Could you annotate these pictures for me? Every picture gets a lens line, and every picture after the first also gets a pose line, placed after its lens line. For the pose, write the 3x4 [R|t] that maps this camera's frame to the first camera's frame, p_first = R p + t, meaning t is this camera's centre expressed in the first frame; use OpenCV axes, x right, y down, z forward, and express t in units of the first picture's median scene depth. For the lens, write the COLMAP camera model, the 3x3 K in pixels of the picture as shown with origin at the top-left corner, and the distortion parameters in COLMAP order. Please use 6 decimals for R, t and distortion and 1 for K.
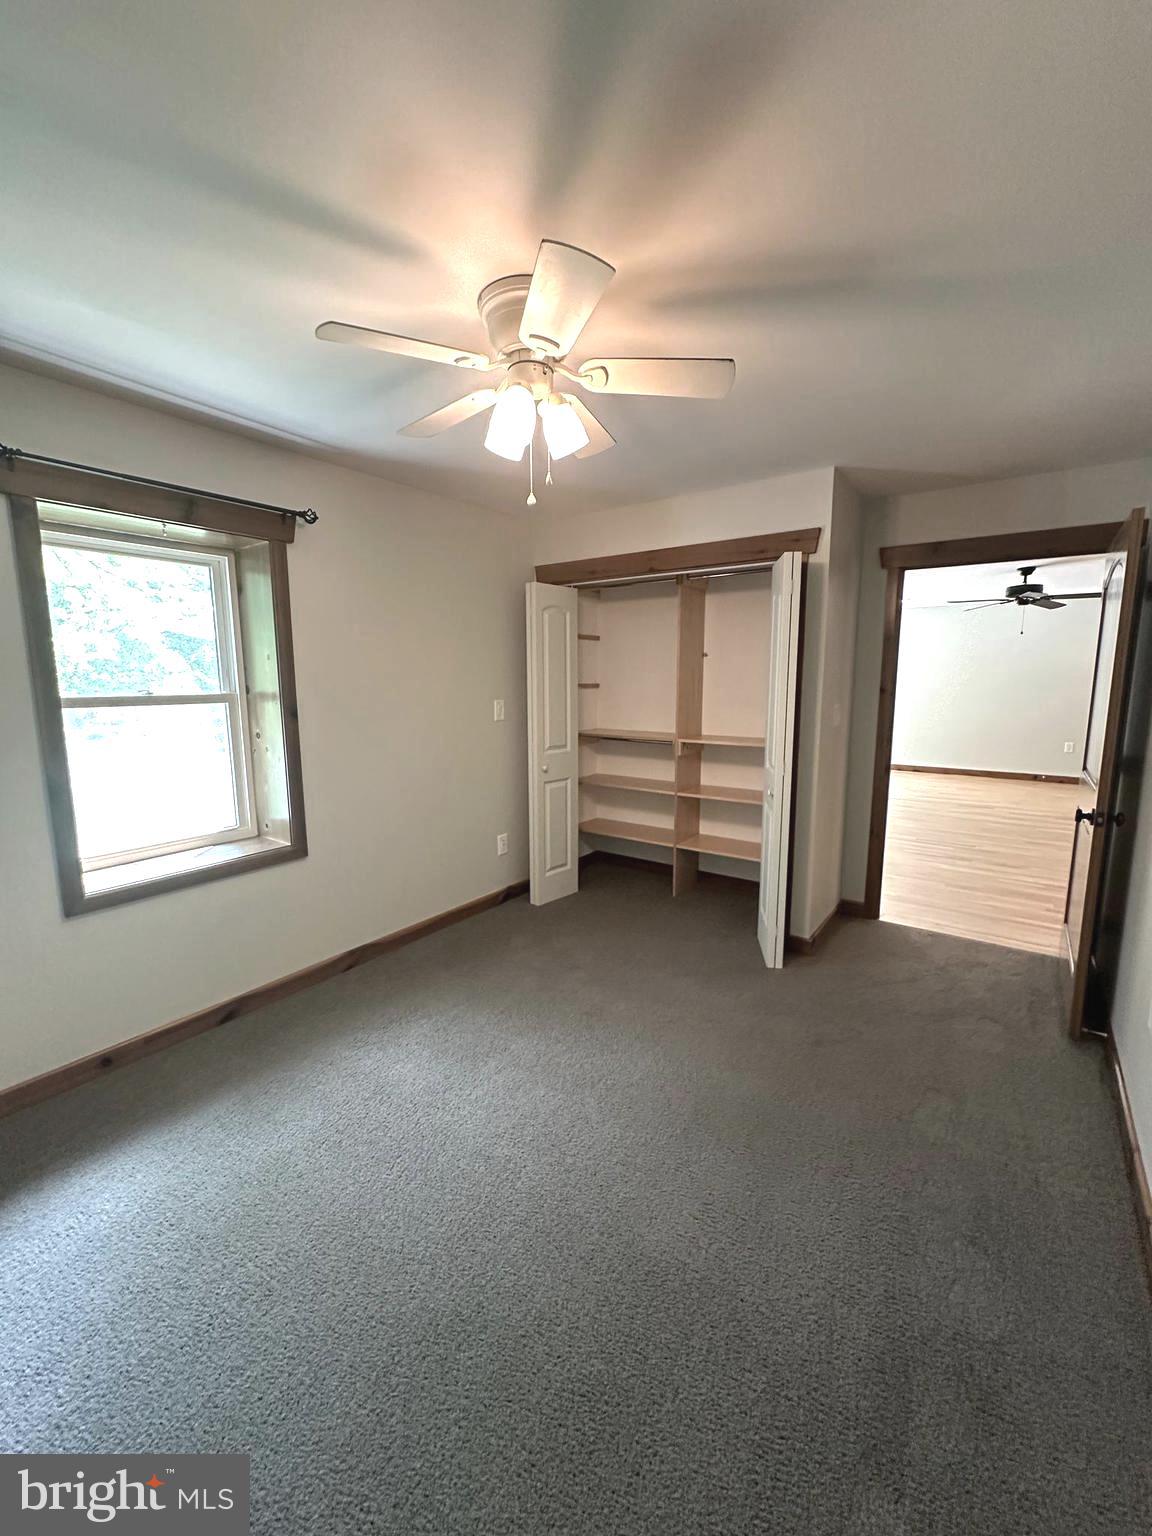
lens RADIAL K [[612.7, 0, 575.8], [0, 612.7, 766.3], [0, 0, 1]] dist [-0.002867, 0.000733]
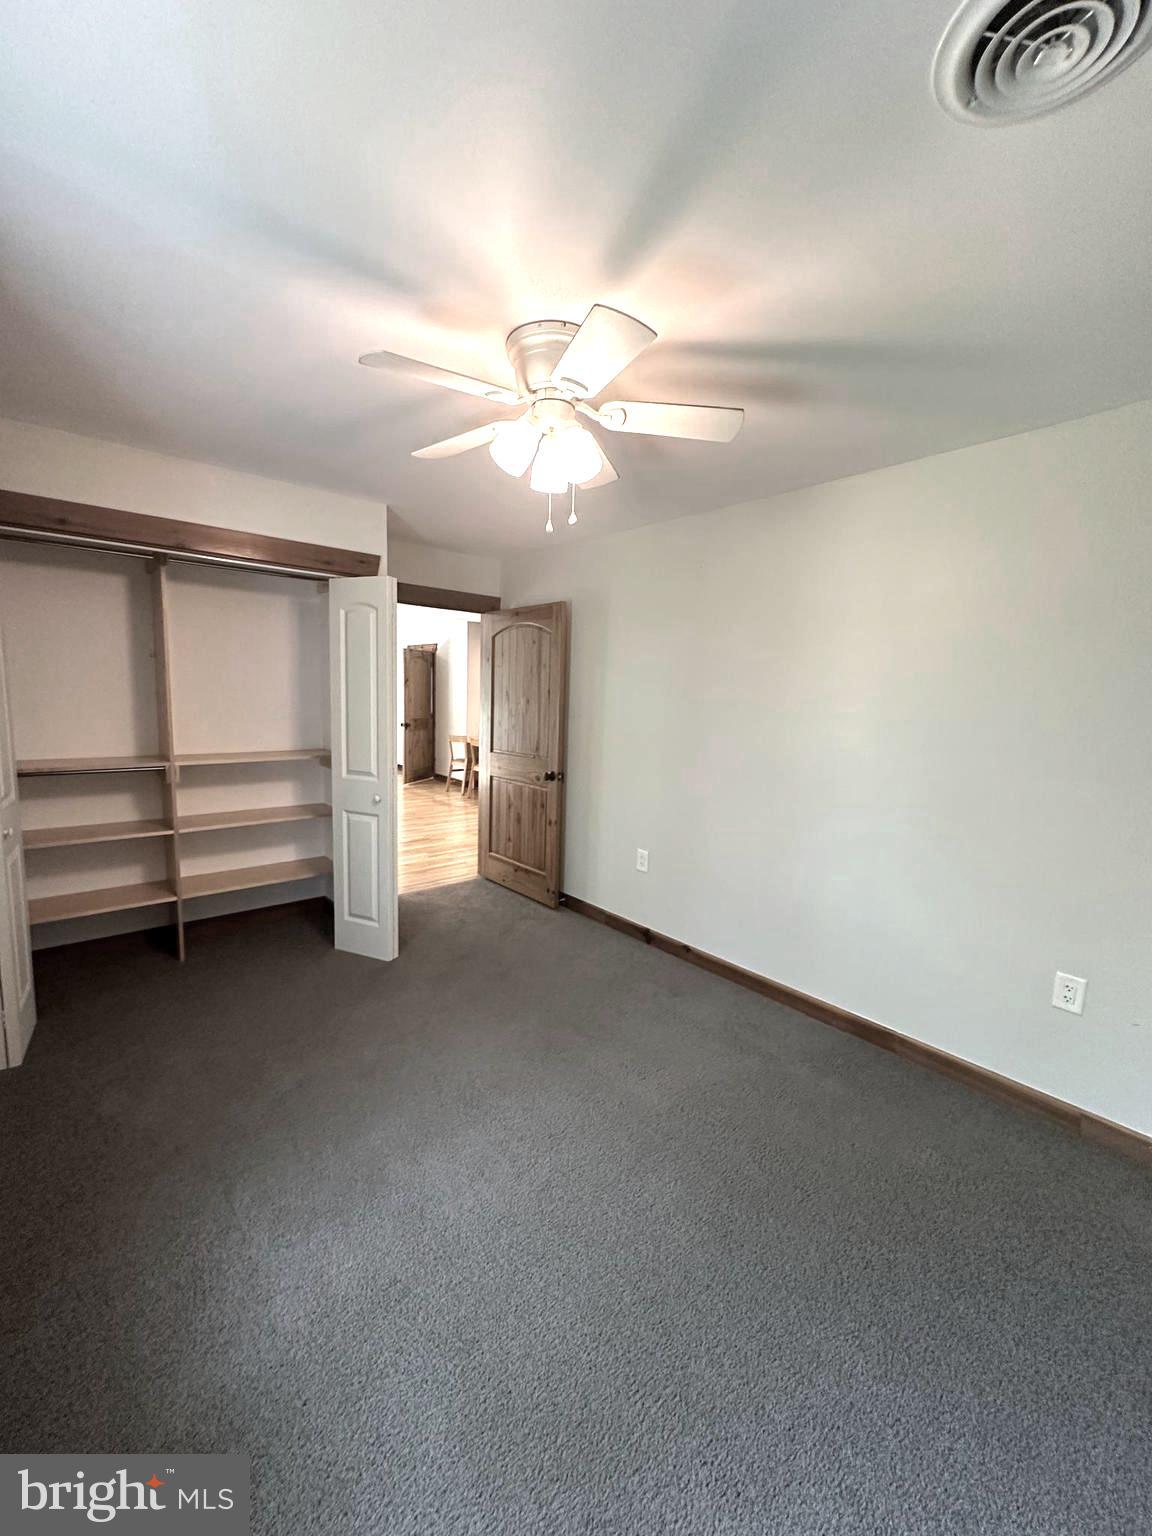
lens RADIAL K [[612.7, 0, 575.8], [0, 612.7, 766.3], [0, 0, 1]] dist [-0.002867, 0.000733]
pose [[0.230569, -0.108066, 0.967036, -0.540157], [0.111628, 0.990190, 0.084039, -0.055107], [-0.966632, 0.088571, 0.240371, 0.359144]]
